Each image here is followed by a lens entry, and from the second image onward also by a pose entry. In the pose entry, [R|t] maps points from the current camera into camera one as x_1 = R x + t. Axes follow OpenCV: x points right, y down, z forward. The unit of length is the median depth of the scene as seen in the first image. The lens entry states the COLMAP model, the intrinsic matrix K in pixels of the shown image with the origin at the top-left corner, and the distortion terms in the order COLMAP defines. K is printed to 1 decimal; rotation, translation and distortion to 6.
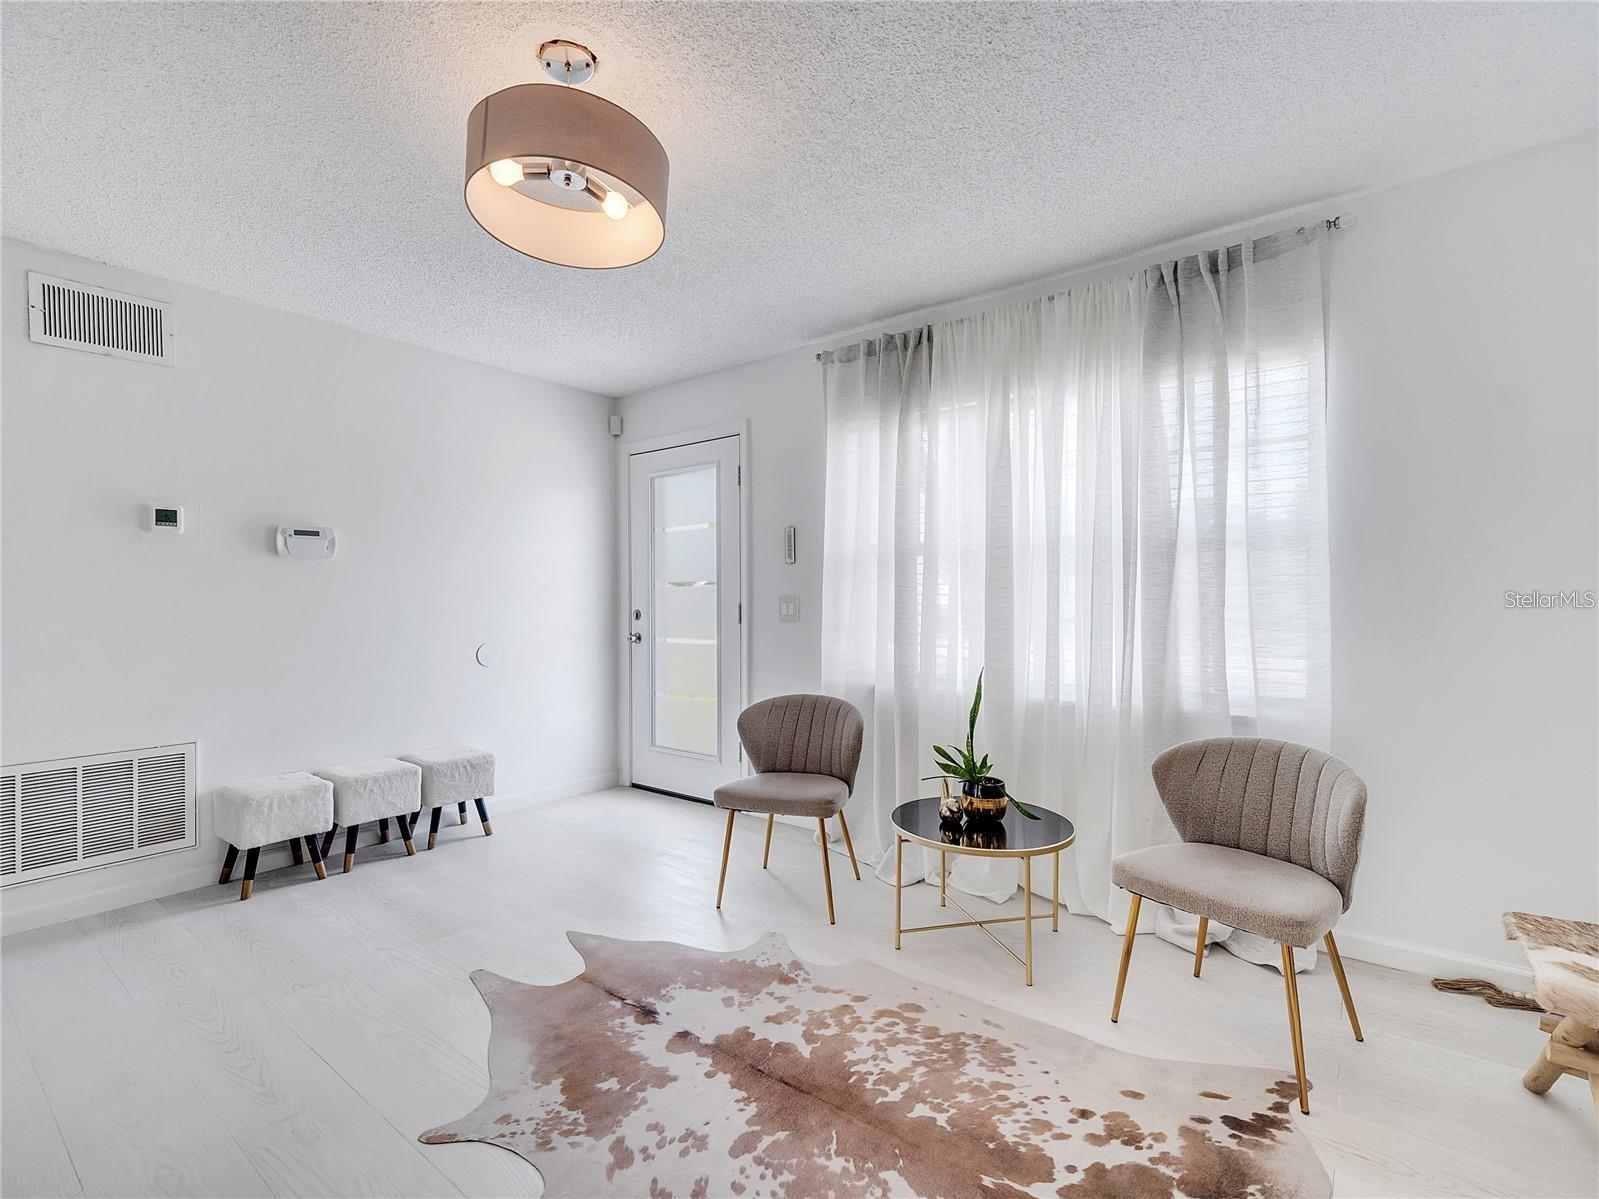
lens RADIAL K [[728.6, 0, 794.7], [0, 728.6, 600.6], [0, 0, 1]] dist [0.006565, -0.003629]
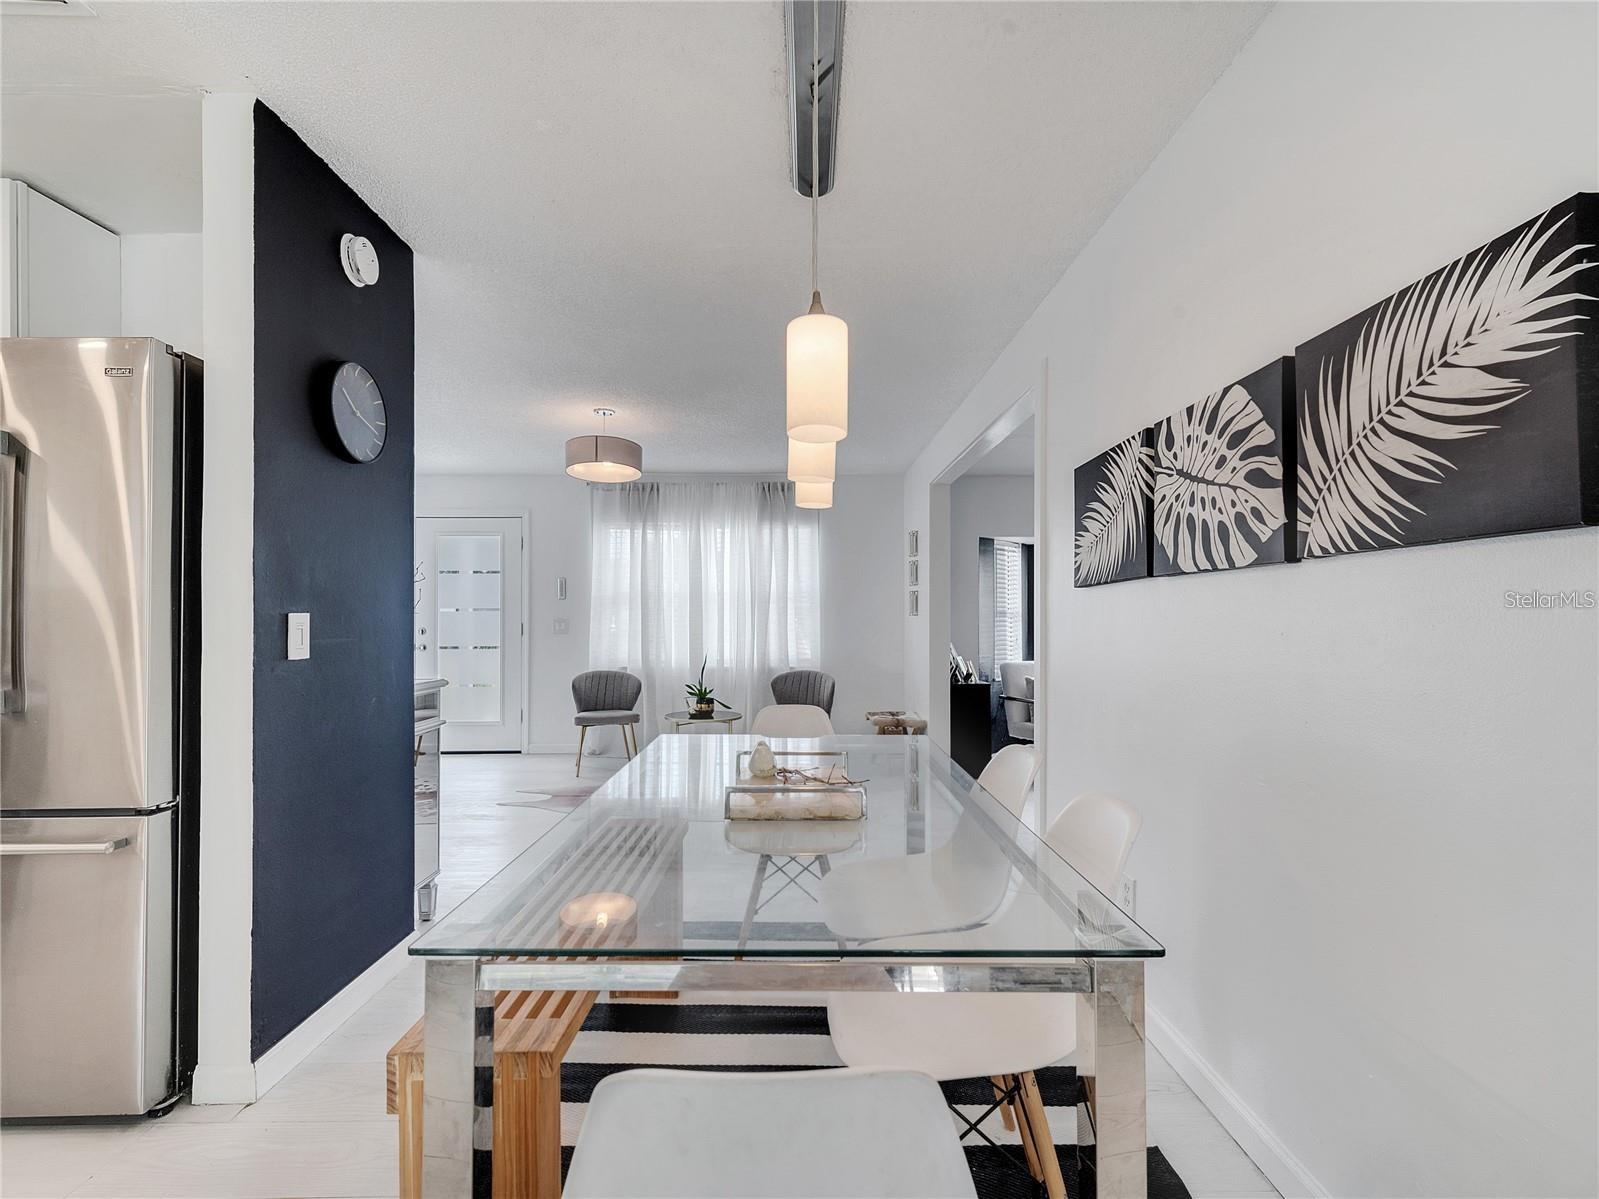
lens RADIAL K [[728.6, 0, 793.6], [0, 728.6, 610.6], [0, 0, 1]] dist [0.006565, -0.003629]
pose [[0.783802, 0.007955, 0.620959, -0.808321], [0.001720, 0.999886, -0.014981, 0.003188], [-0.621008, 0.012811, 0.783700, -0.837847]]
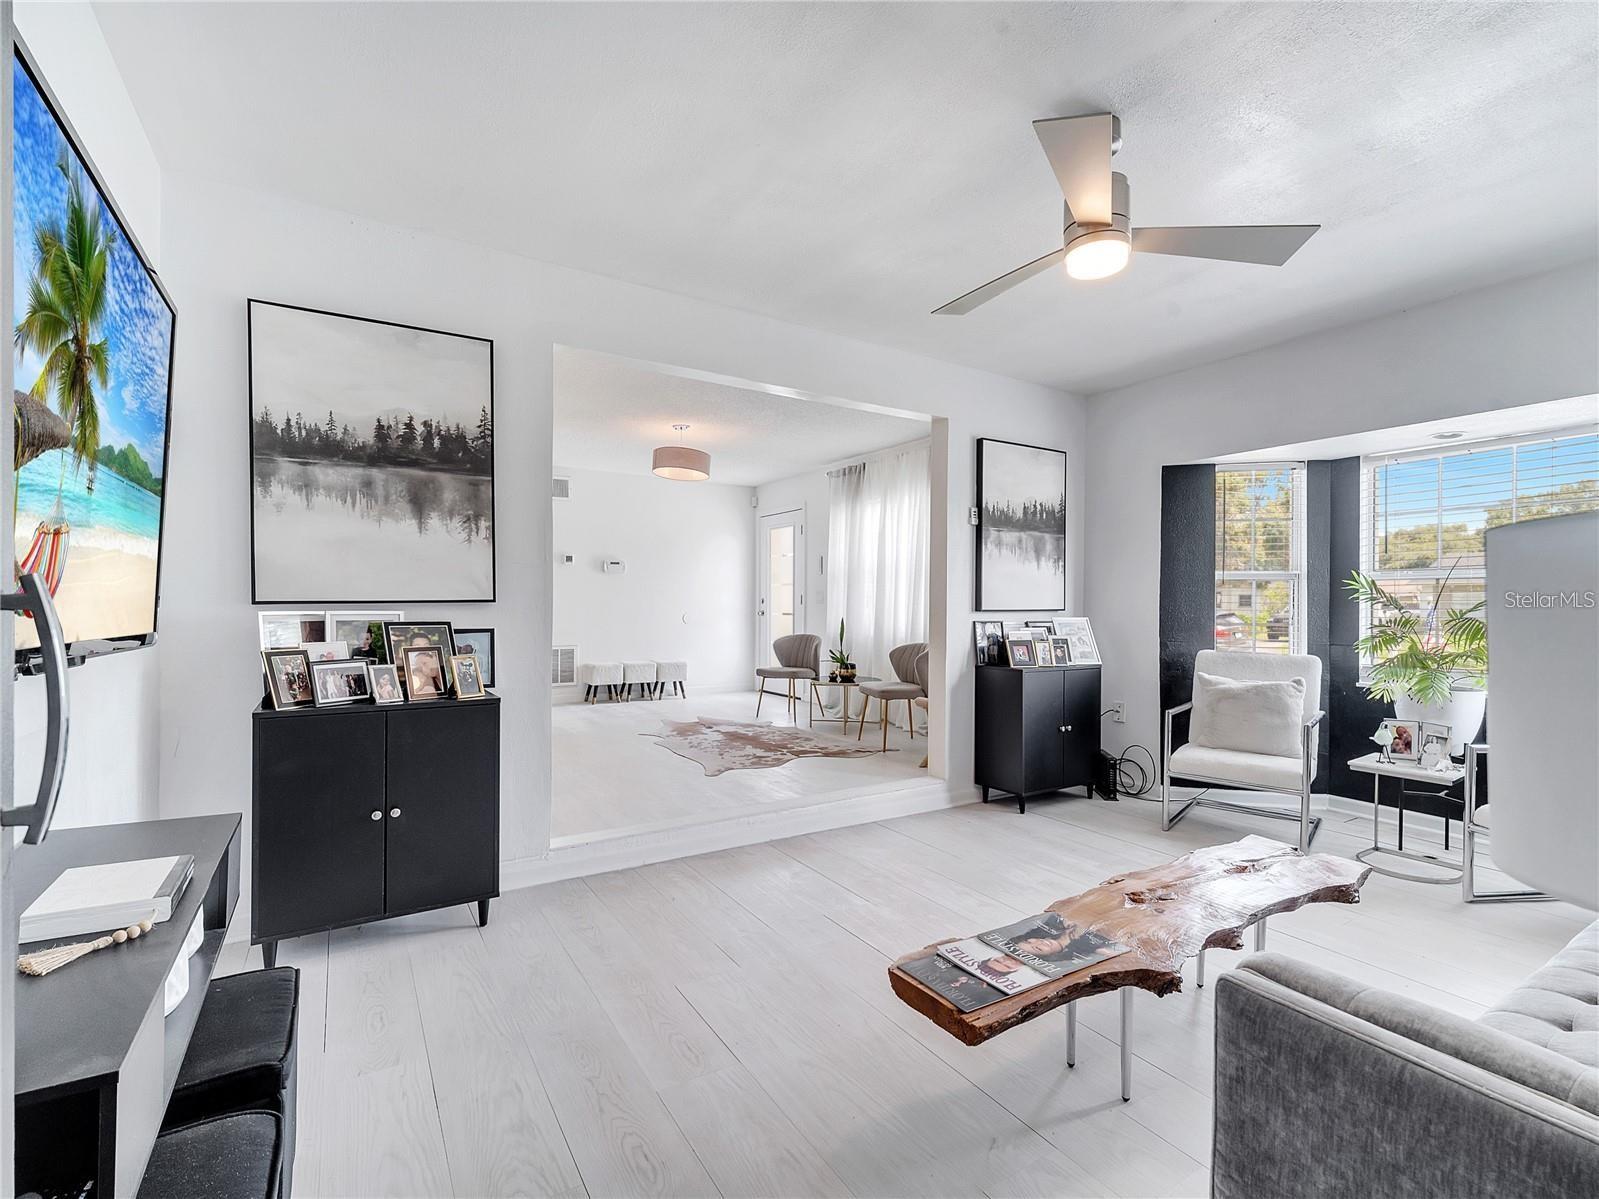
lens RADIAL K [[728.6, 0, 802.7], [0, 728.6, 616.1], [0, 0, 1]] dist [0.006565, -0.003629]
pose [[0.941607, 0.013775, -0.336431, 0.798456], [-0.008696, 0.999824, 0.016599, 0.039874], [0.336600, -0.012704, 0.941562, -1.160208]]
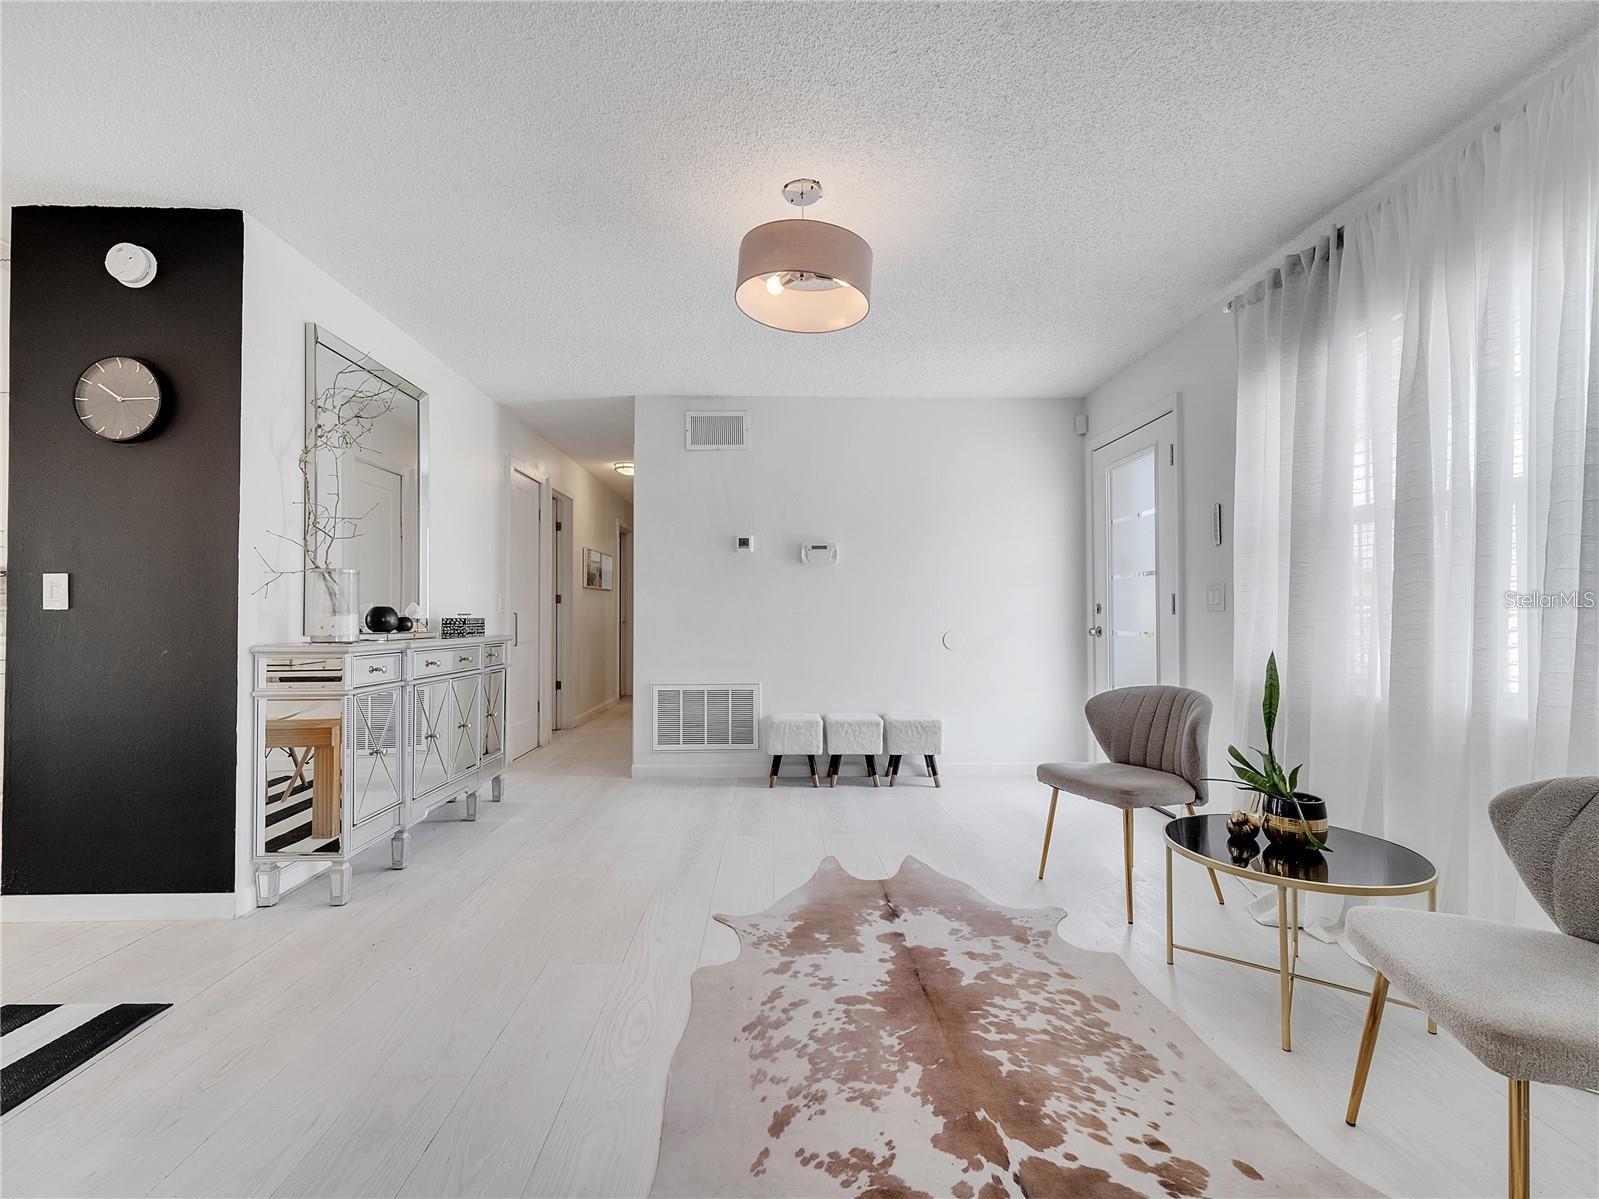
lens RADIAL K [[728.6, 0, 805.0], [0, 728.6, 604.8], [0, 0, 1]] dist [0.006565, -0.003629]
pose [[0.642479, -0.007651, -0.766265, 0.447338], [-0.000848, 0.999942, -0.010695, 0.039275], [0.766303, 0.007521, 0.642435, 0.065215]]
